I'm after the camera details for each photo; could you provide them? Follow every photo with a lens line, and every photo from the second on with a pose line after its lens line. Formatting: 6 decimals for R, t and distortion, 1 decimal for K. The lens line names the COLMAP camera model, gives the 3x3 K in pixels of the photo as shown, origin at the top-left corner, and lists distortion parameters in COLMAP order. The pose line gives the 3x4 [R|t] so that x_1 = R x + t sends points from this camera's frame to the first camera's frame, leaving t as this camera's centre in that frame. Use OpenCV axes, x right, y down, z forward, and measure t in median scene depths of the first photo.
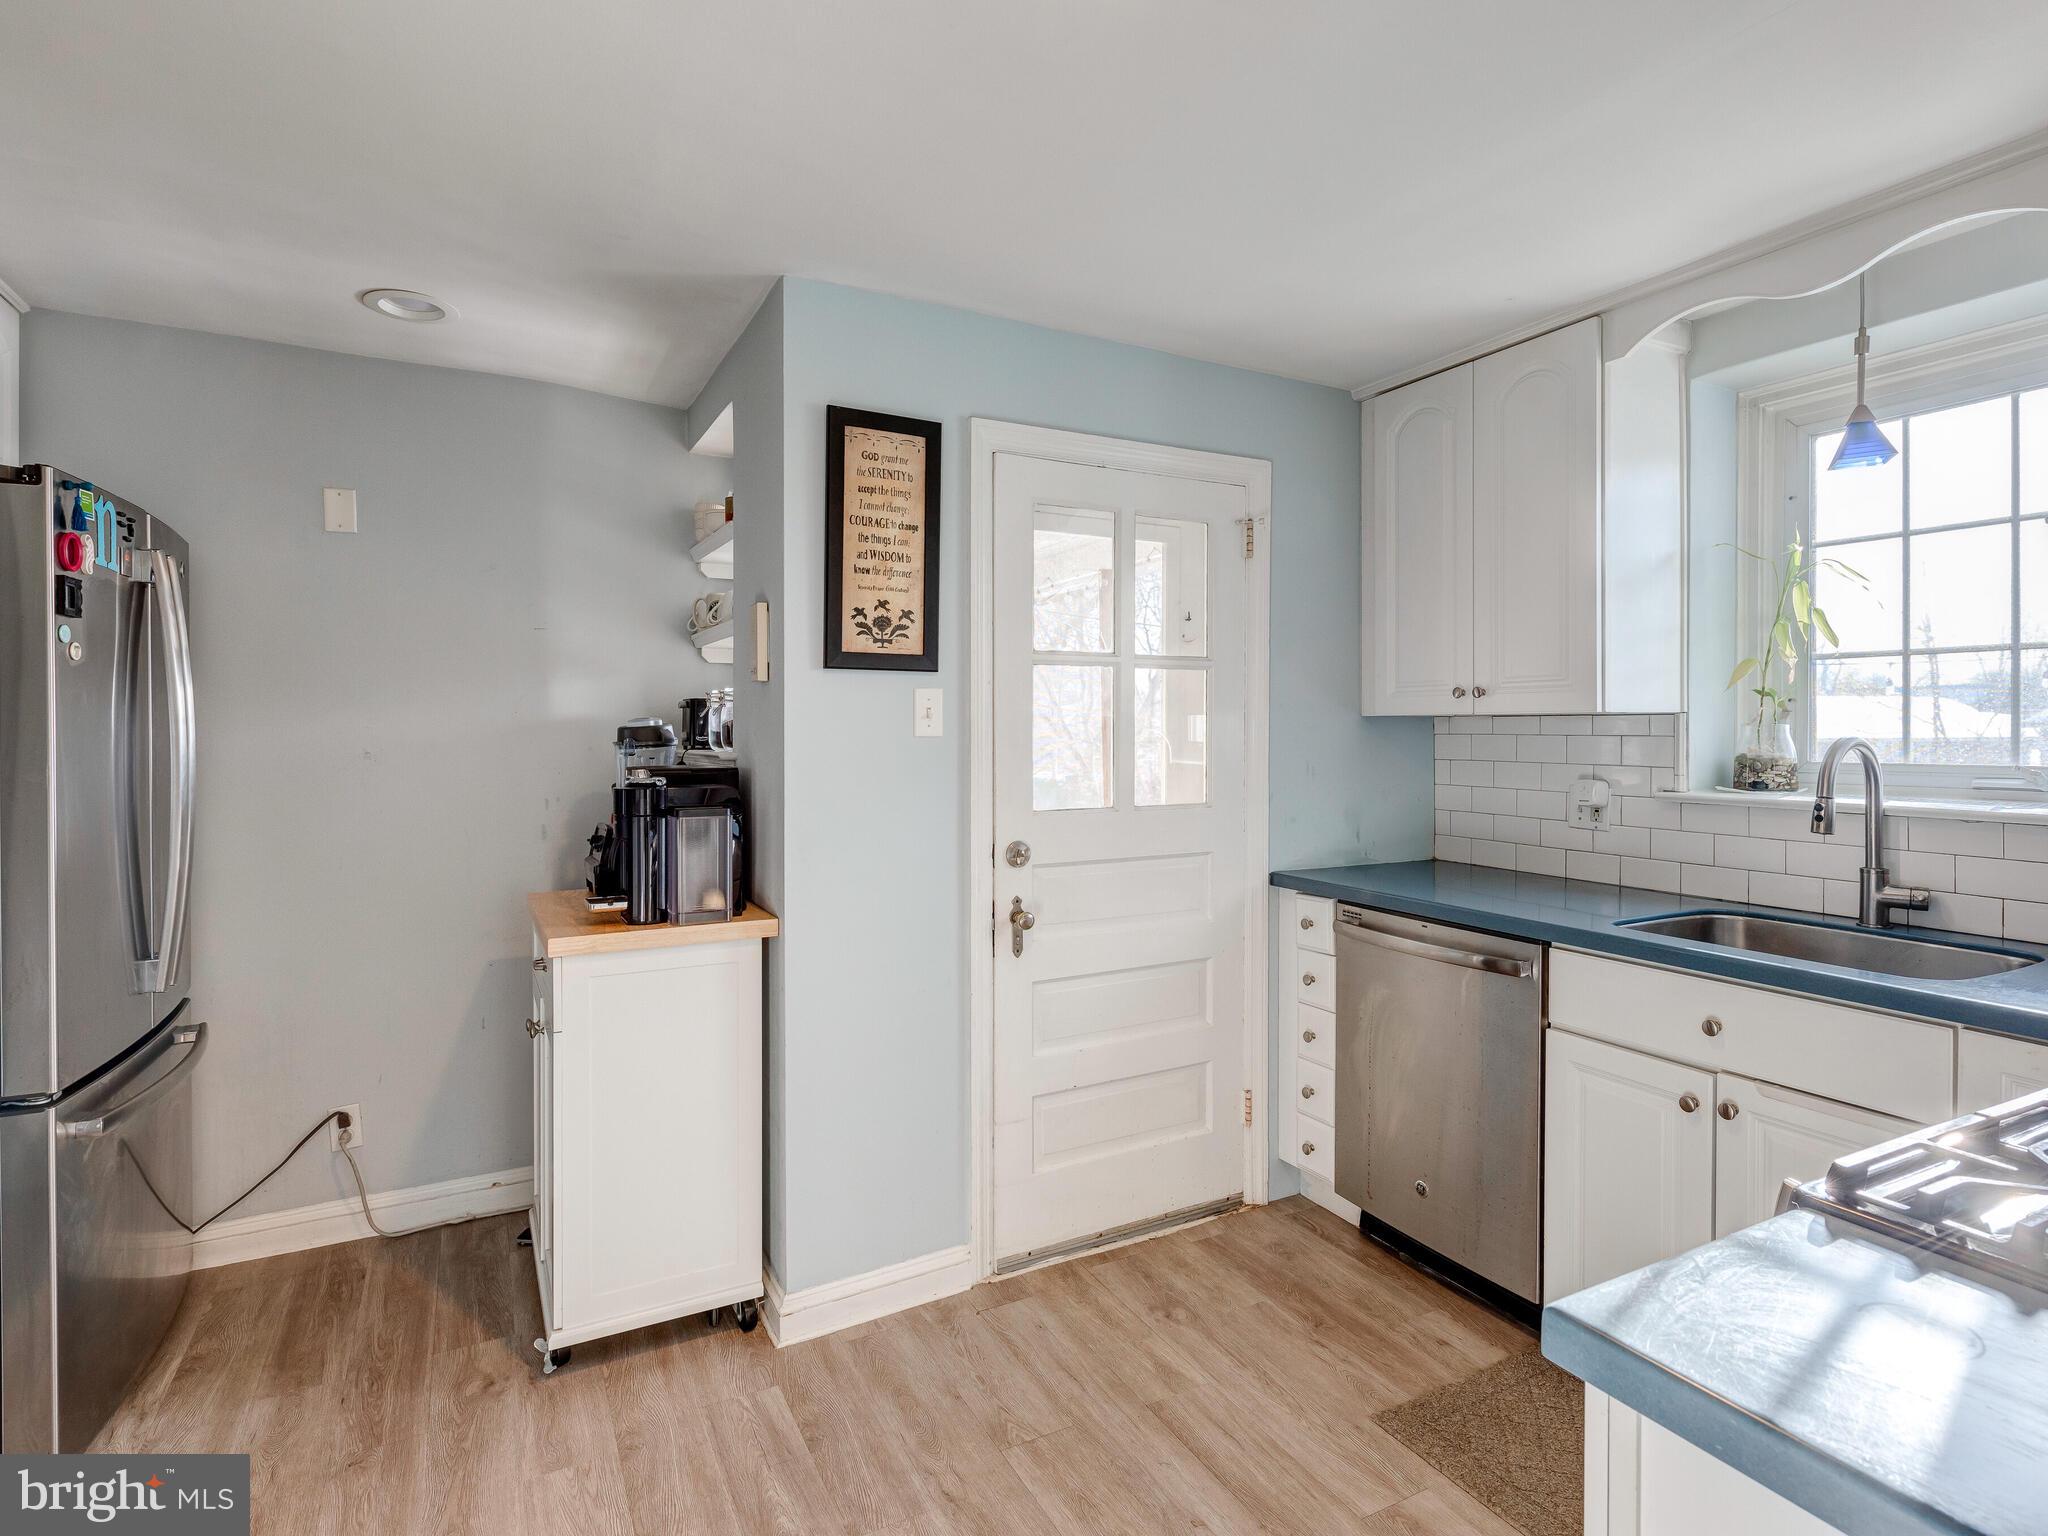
lens RADIAL K [[1097.0, 0, 1026.8], [0, 1097.0, 731.5], [0, 0, 1]] dist [0.004327, 0.000394]
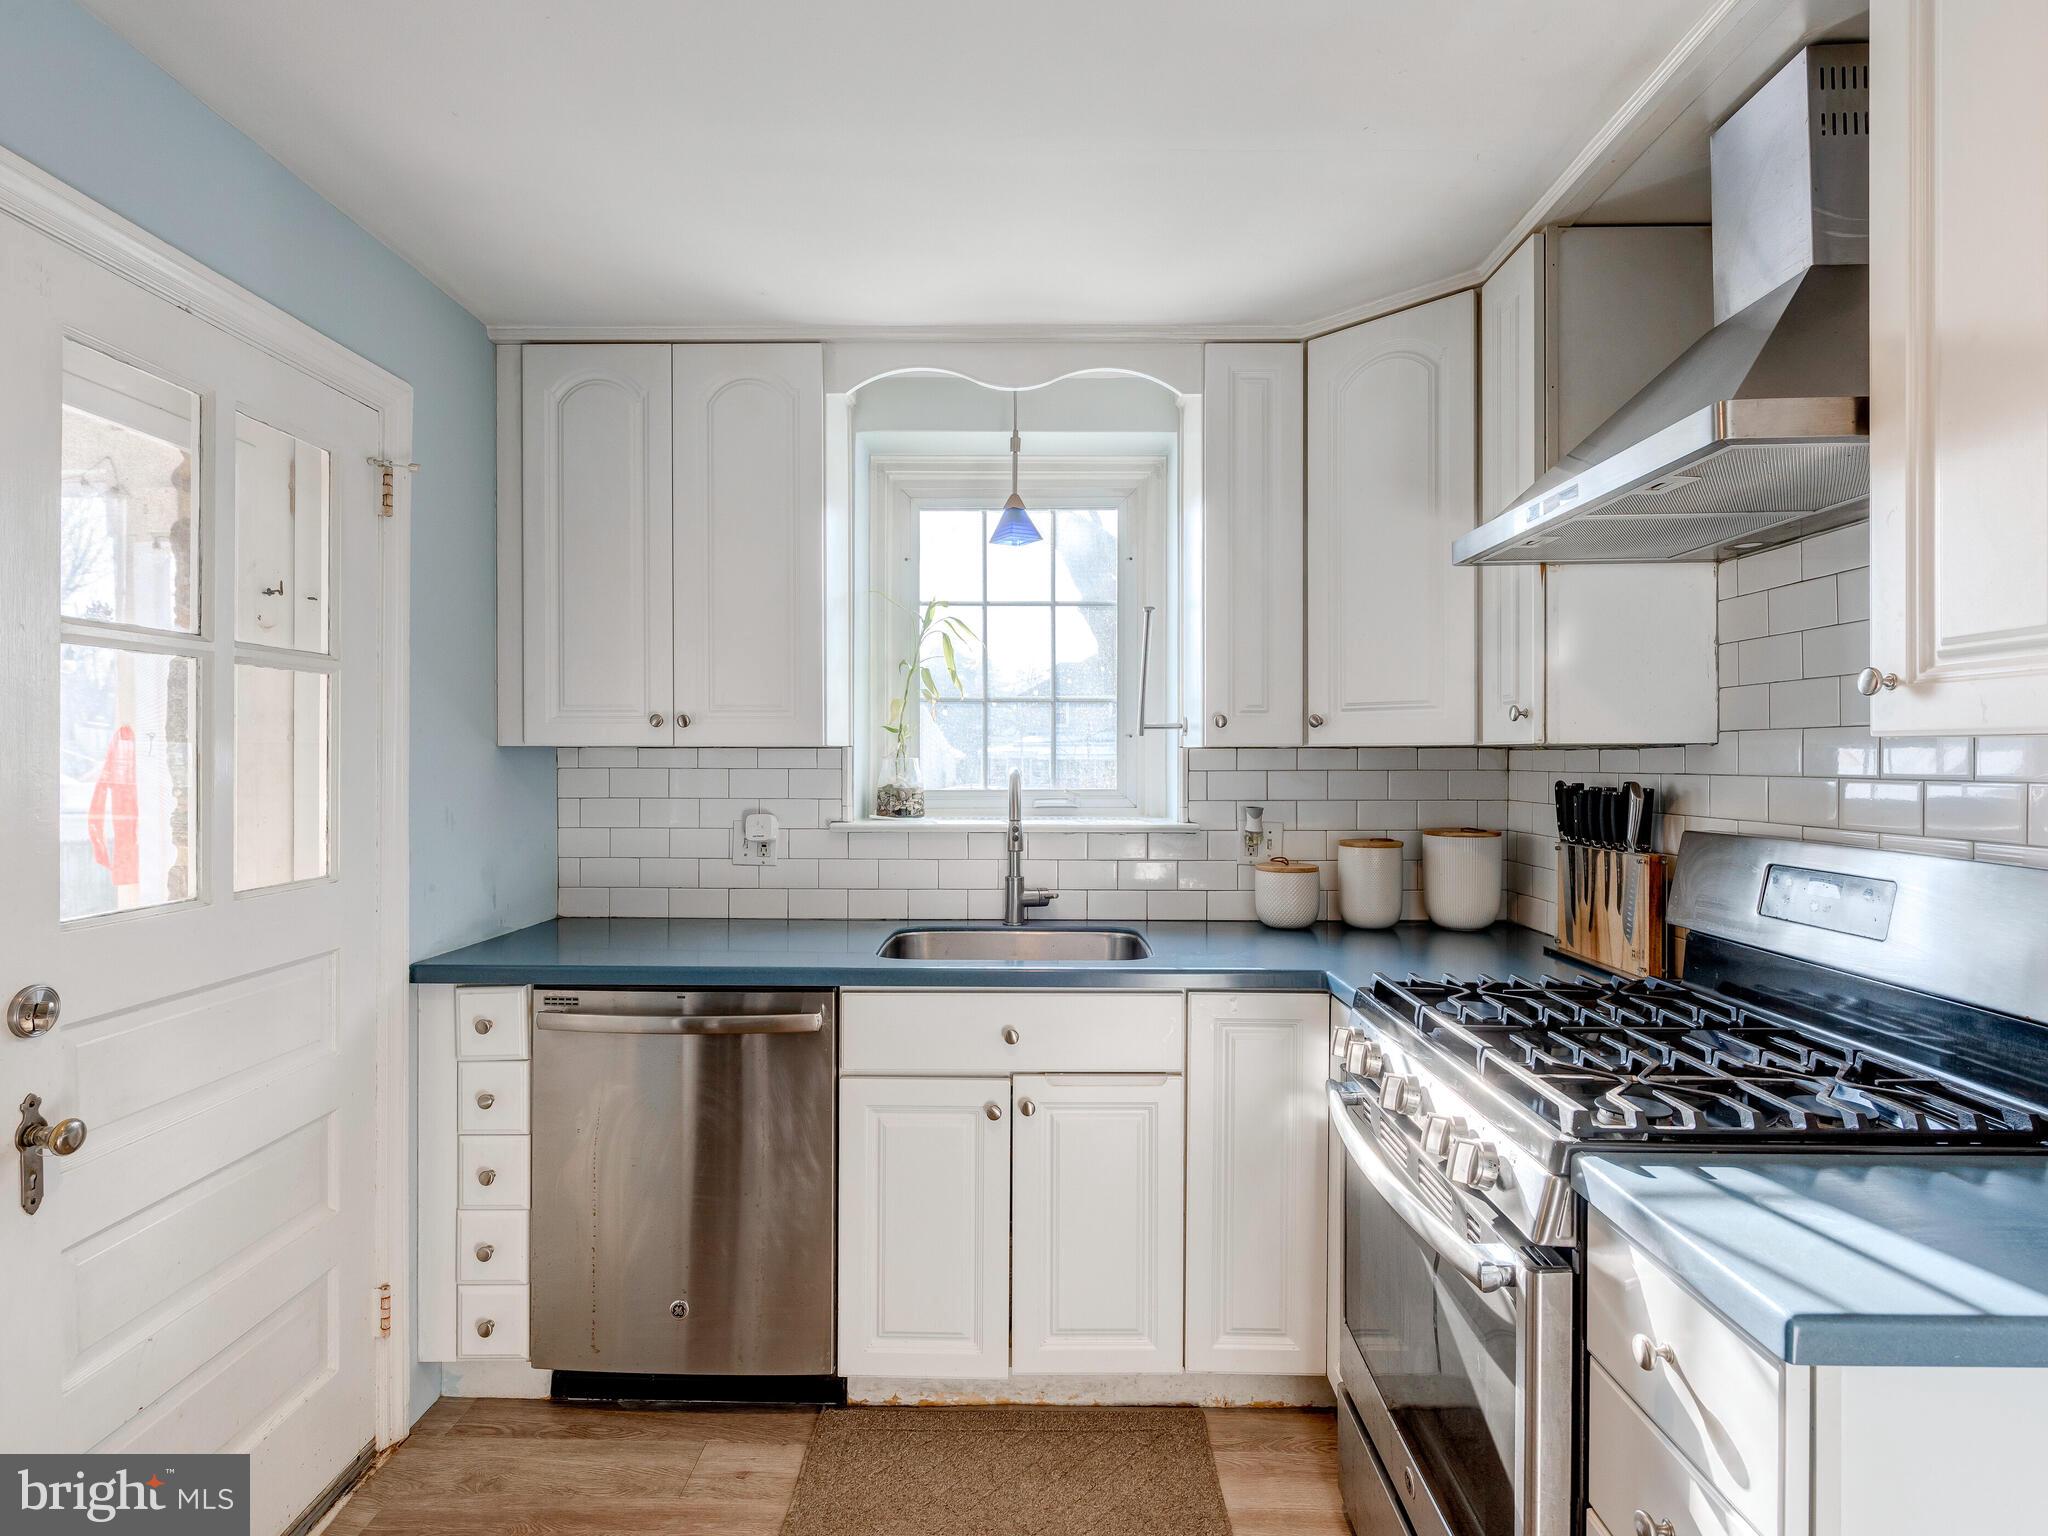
lens RADIAL K [[1087.9, 0, 1041.1], [0, 1087.9, 761.2], [0, 0, 1]] dist [0.001486, -0.000695]
pose [[0.465276, -0.002425, 0.885162, -0.235820], [0.002588, 0.999996, 0.001379, -0.003944], [-0.885162, 0.001649, 0.465281, 0.347633]]
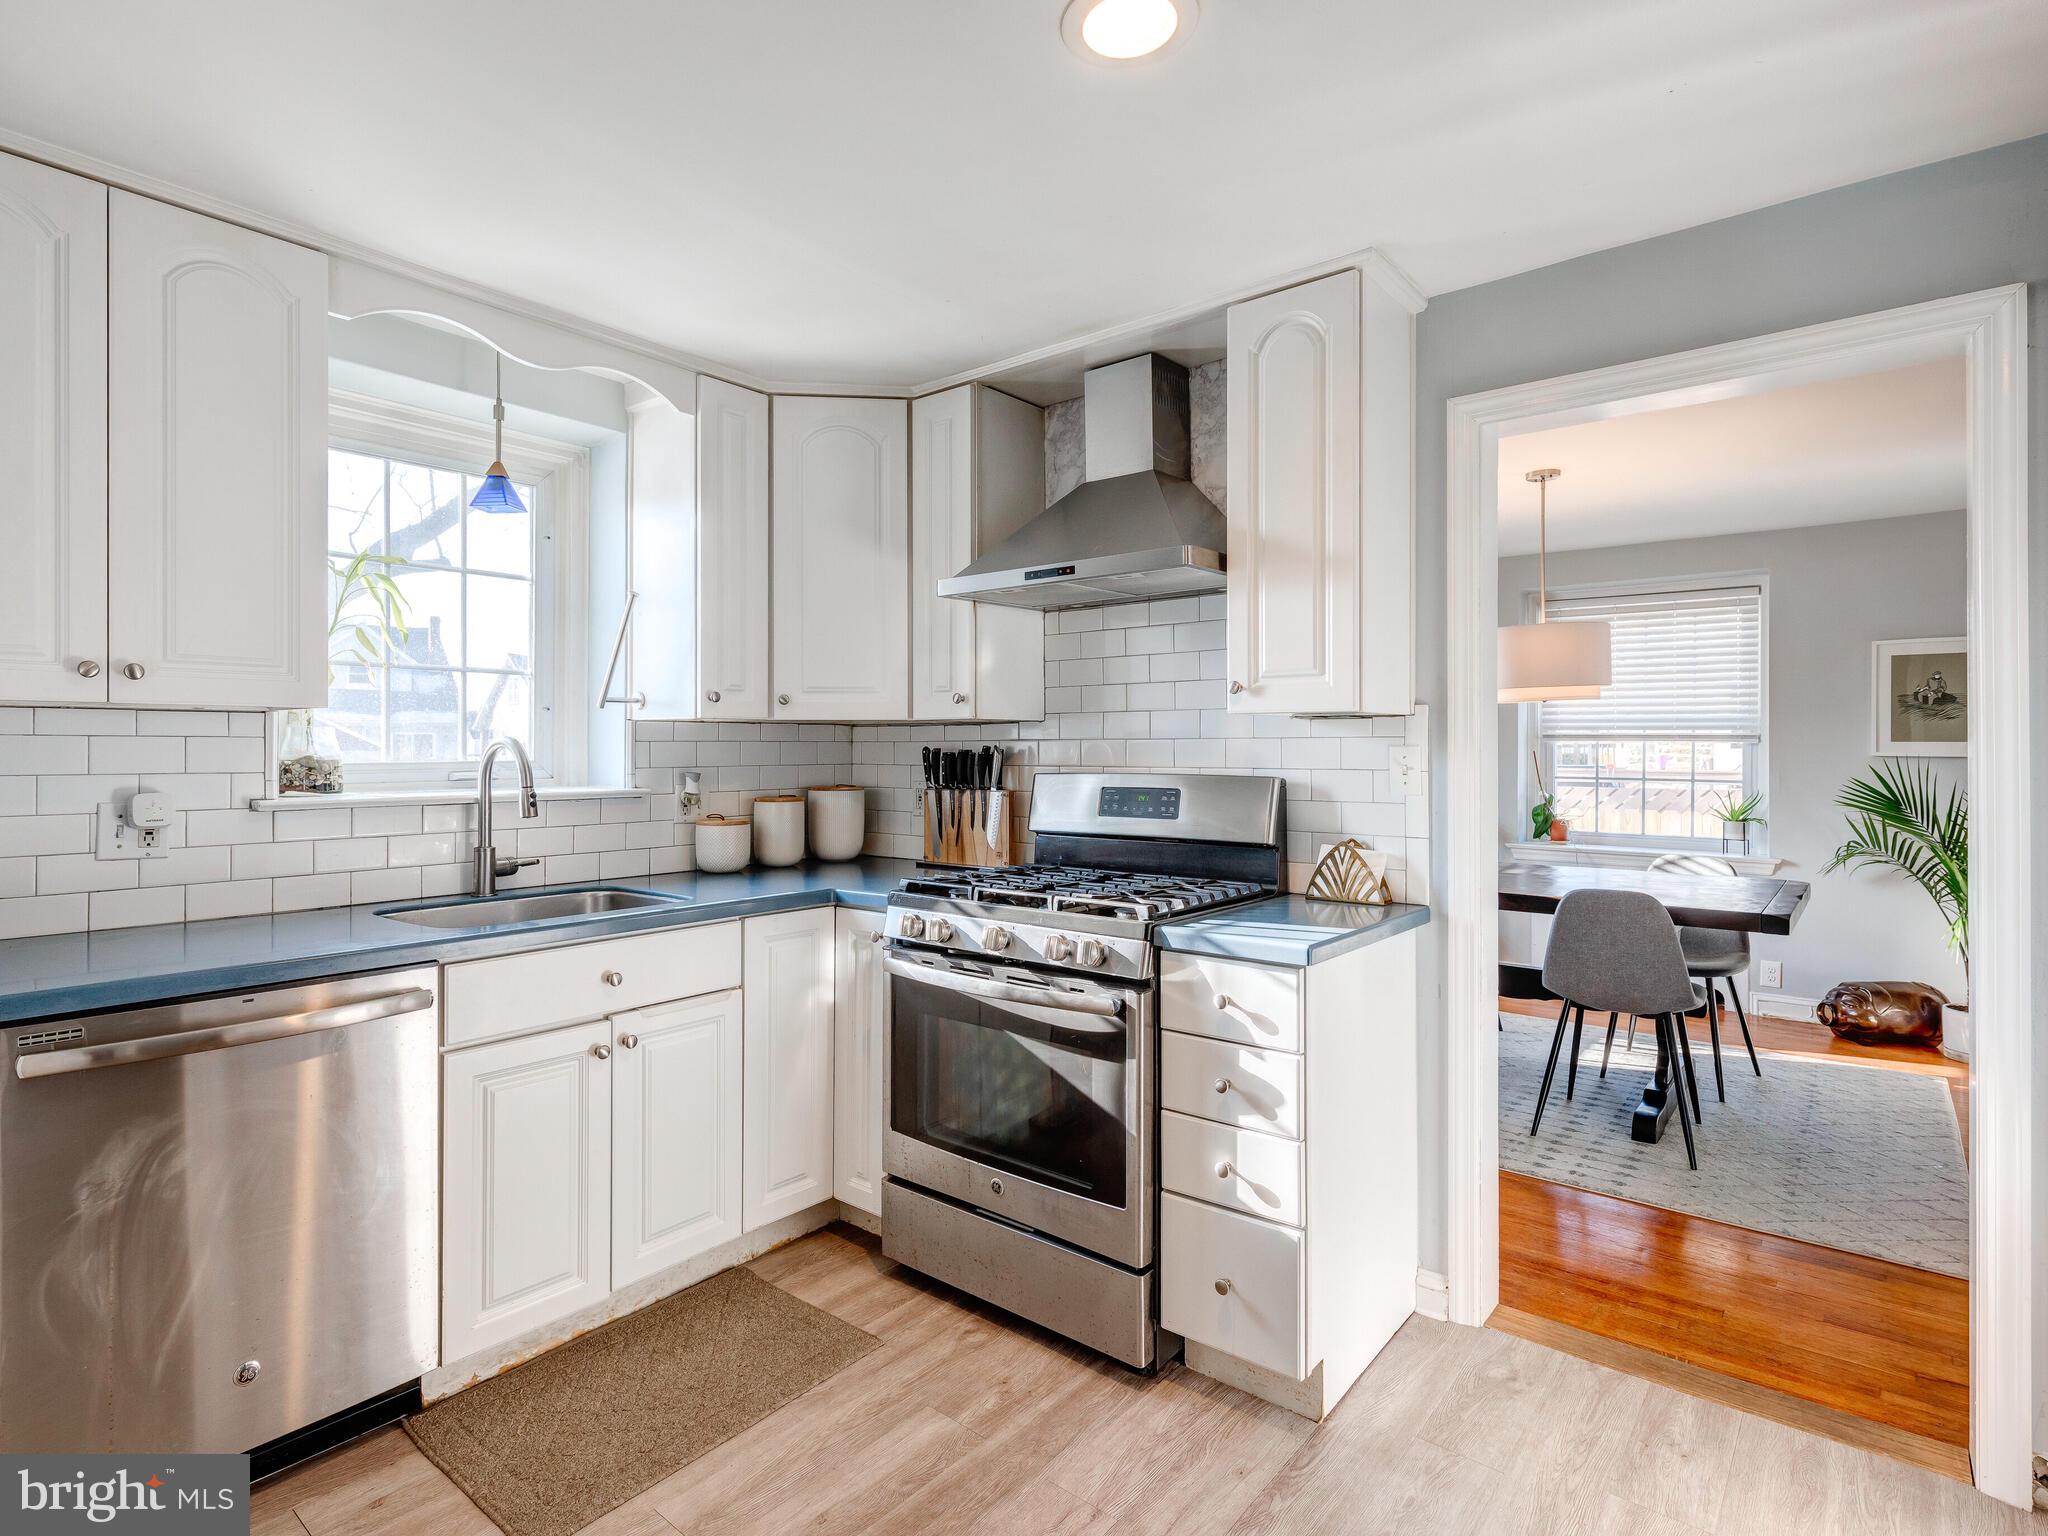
lens RADIAL K [[1067.2, 0, 1052.1], [0, 1067.2, 748.5], [0, 0, 1]] dist [0.013391, -0.001724]
pose [[-0.417125, 0.001157, 0.908849, -0.462883], [0.005423, 0.999985, 0.001216, 0.015558], [-0.908833, 0.005436, -0.417125, 0.775864]]
